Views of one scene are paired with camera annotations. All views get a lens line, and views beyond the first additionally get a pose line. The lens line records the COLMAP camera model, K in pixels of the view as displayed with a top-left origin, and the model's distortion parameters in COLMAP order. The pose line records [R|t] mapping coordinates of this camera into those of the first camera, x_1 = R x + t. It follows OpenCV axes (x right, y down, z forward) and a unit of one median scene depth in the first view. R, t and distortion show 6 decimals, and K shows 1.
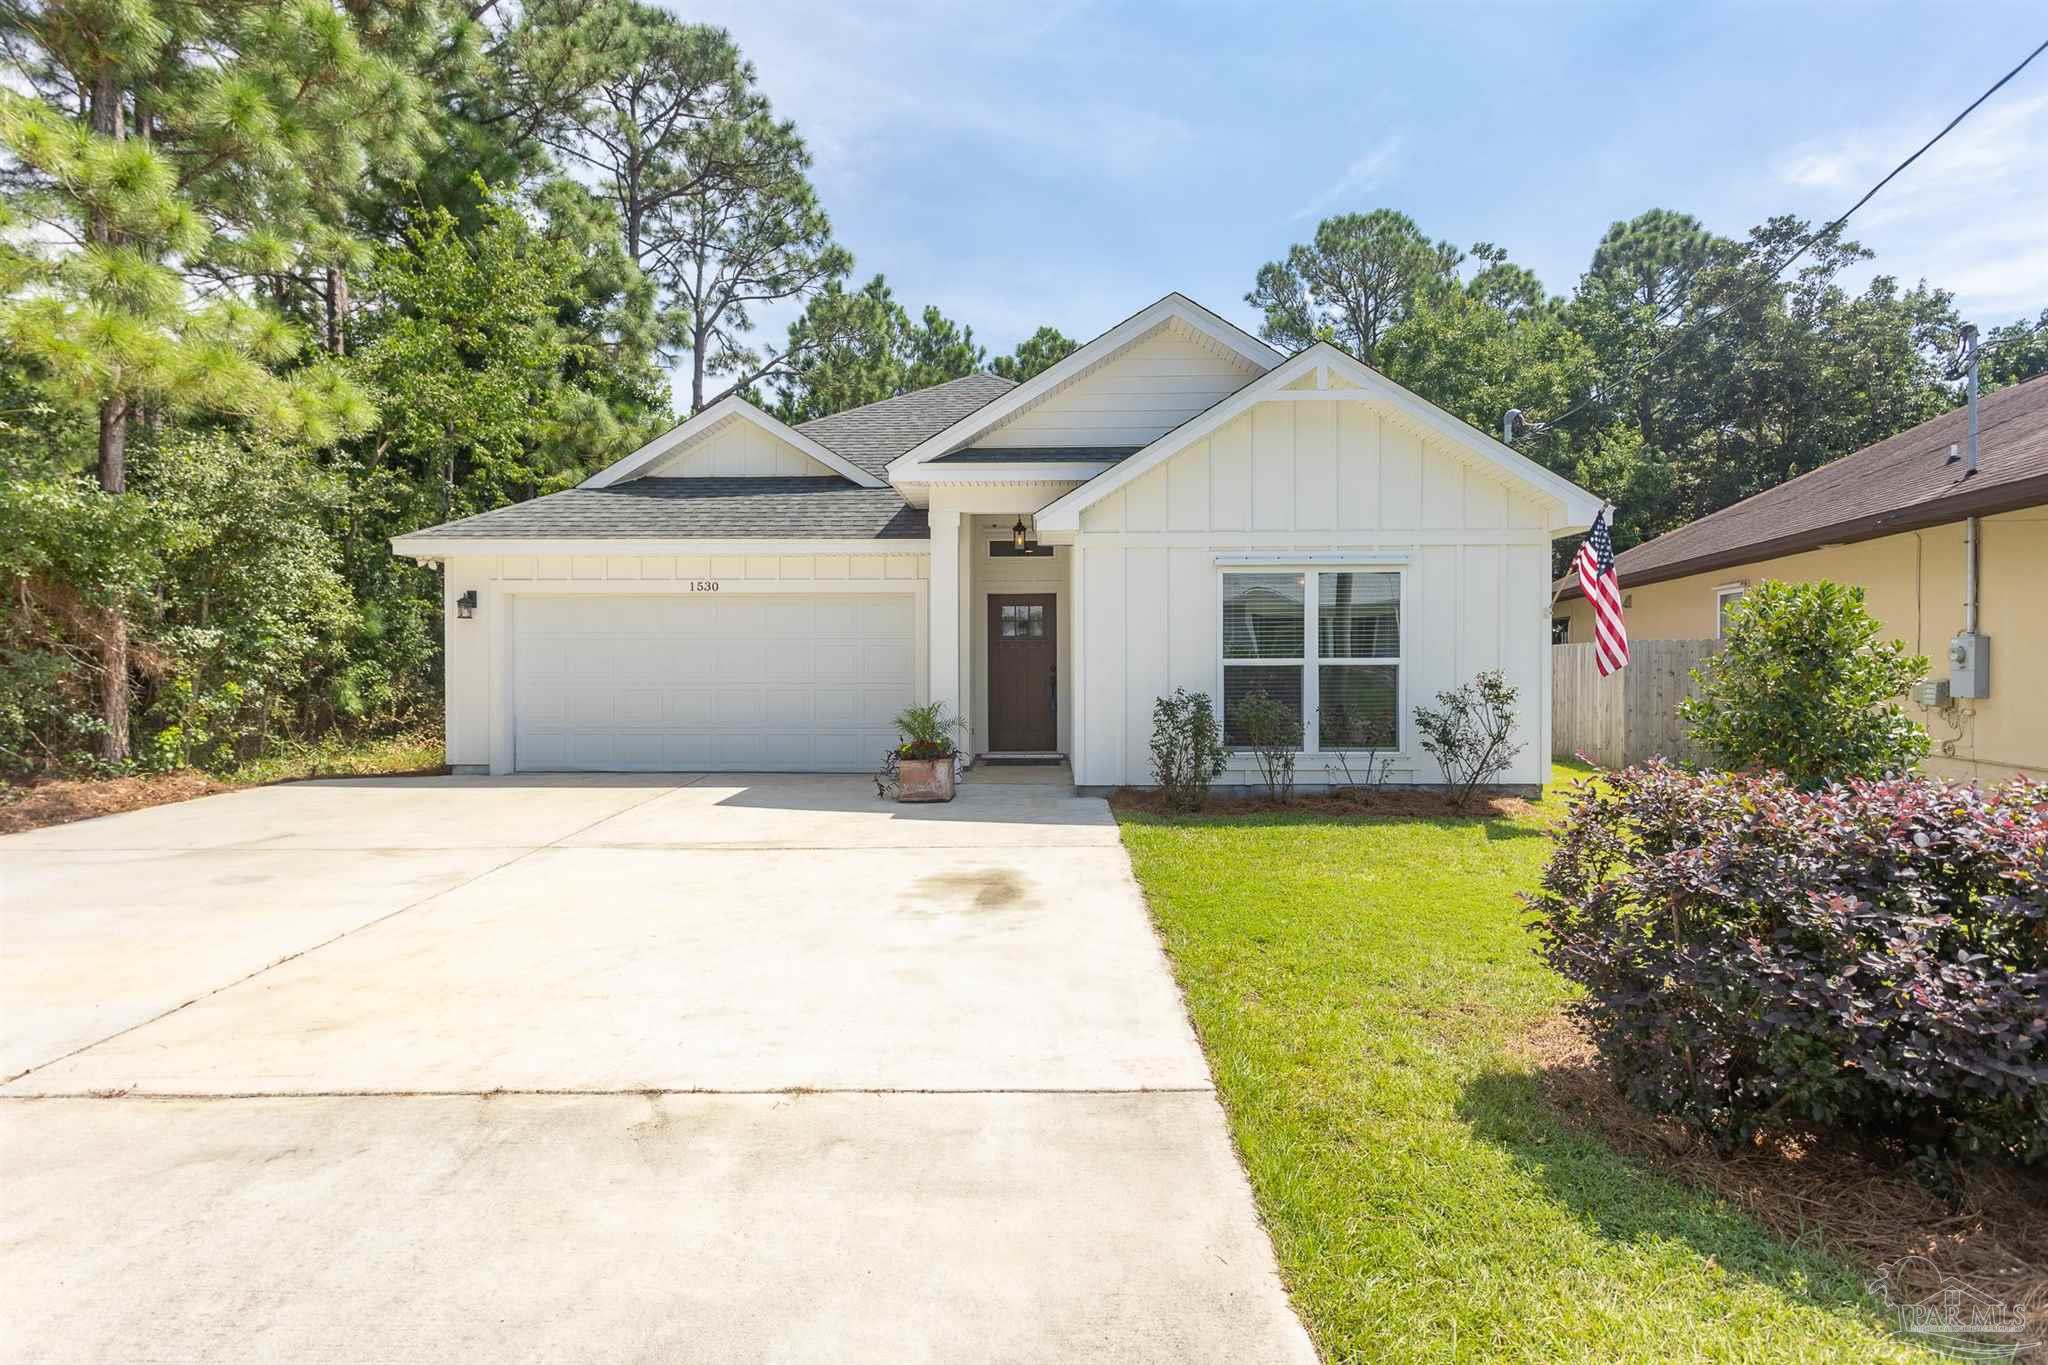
lens RADIAL K [[988.1, 0, 1037.0], [0, 988.1, 679.3], [0, 0, 1]] dist [0.003557, 0.000875]
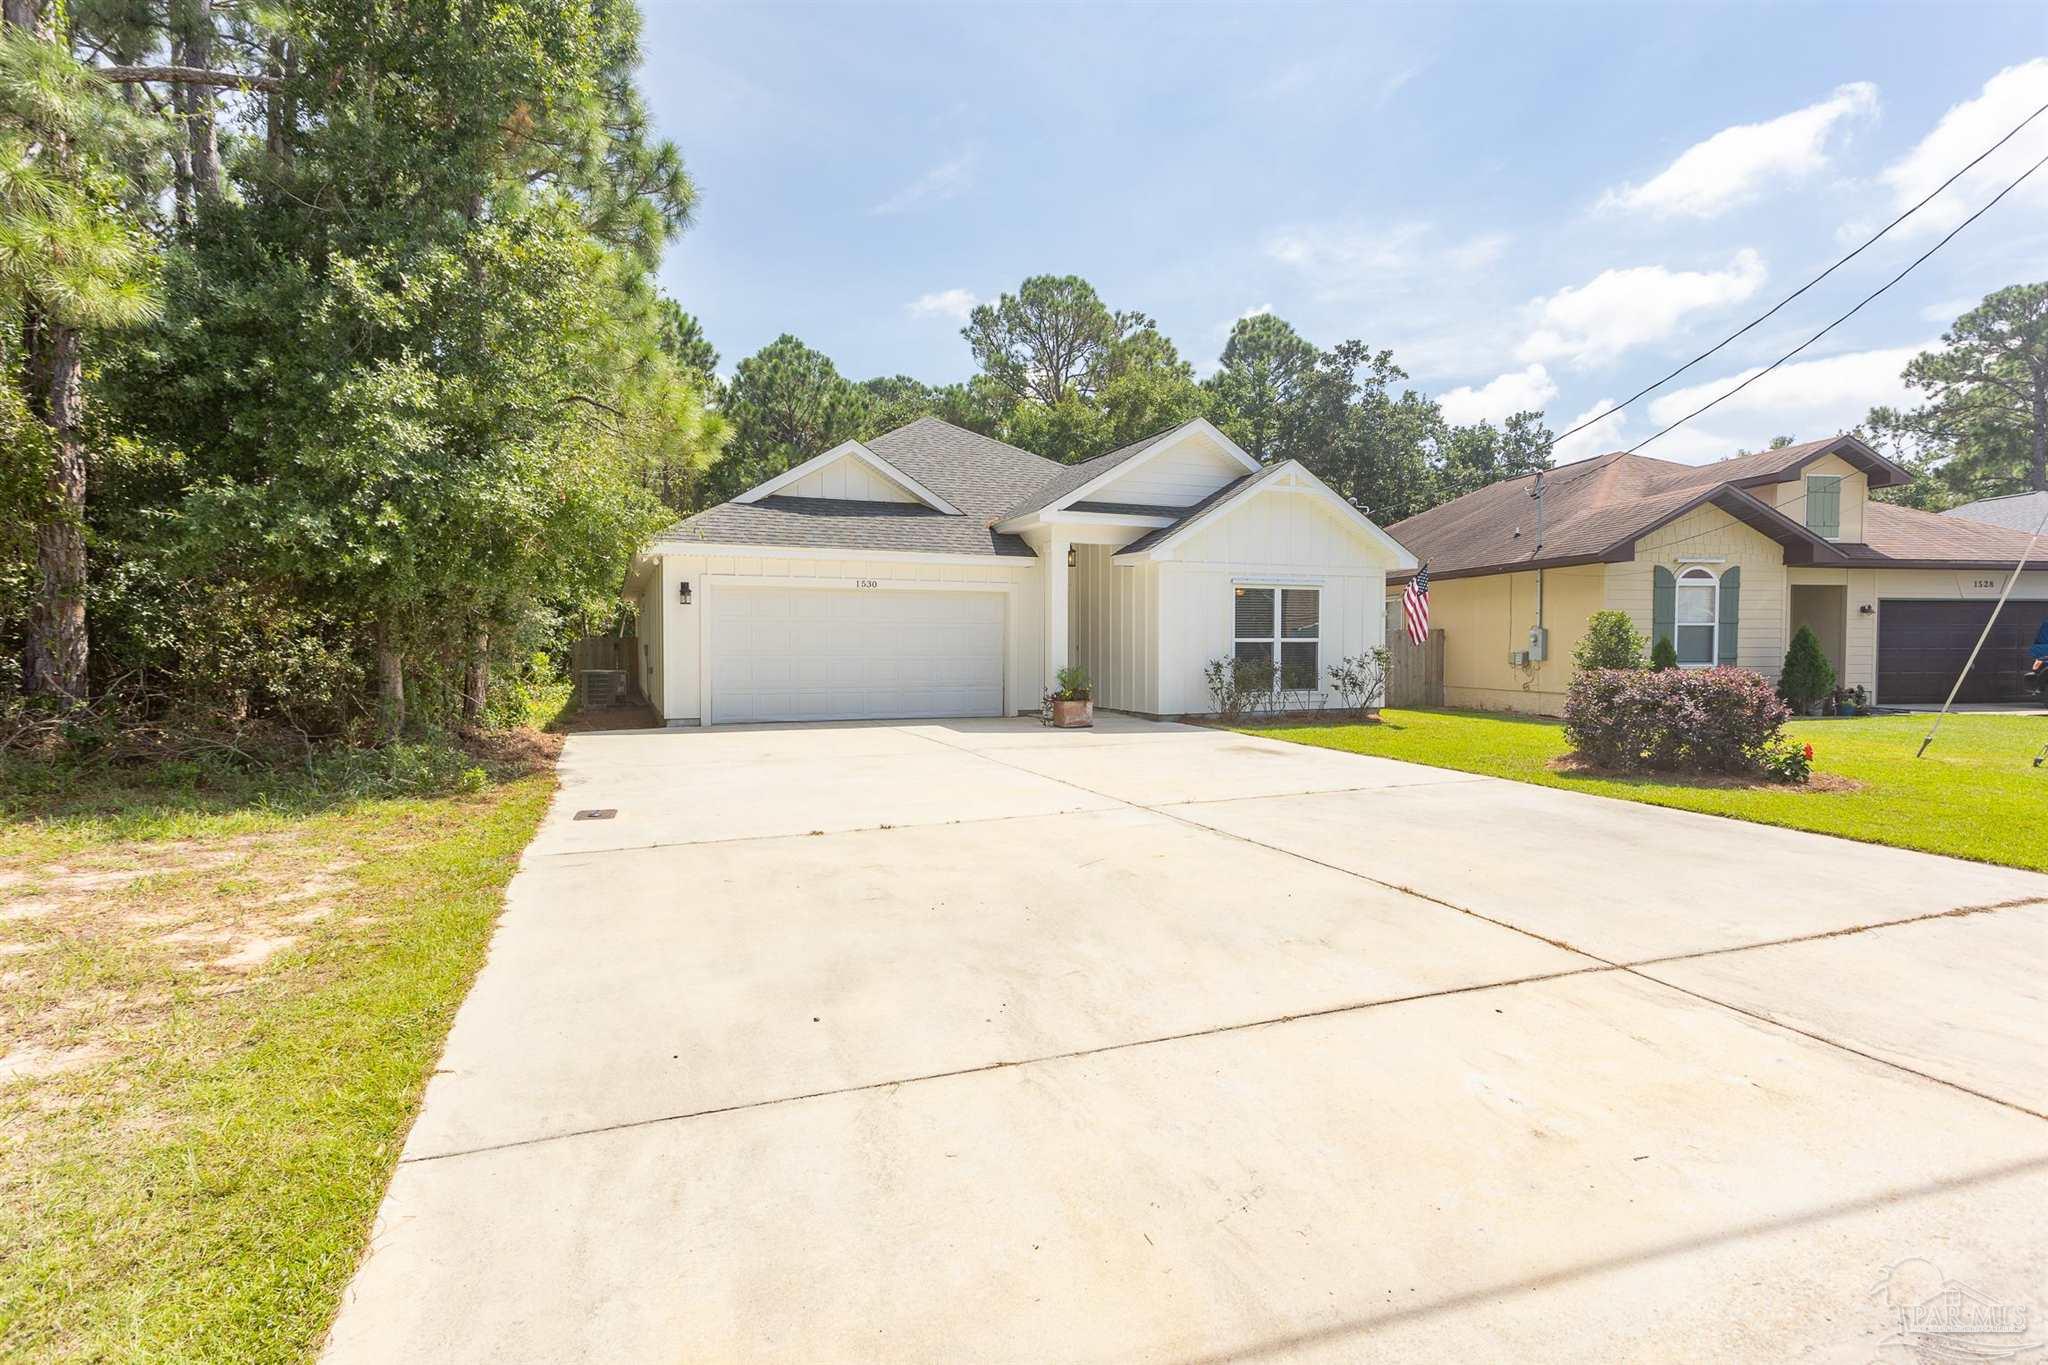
lens RADIAL K [[969.2, 0, 1031.9], [0, 969.2, 690.6], [0, 0, 1]] dist [0.005366, 0.000685]
pose [[0.915822, -0.015844, 0.401271, -0.290265], [0.005143, 0.999602, 0.027732, 0.007701], [-0.401550, -0.023334, 0.915540, -0.141095]]
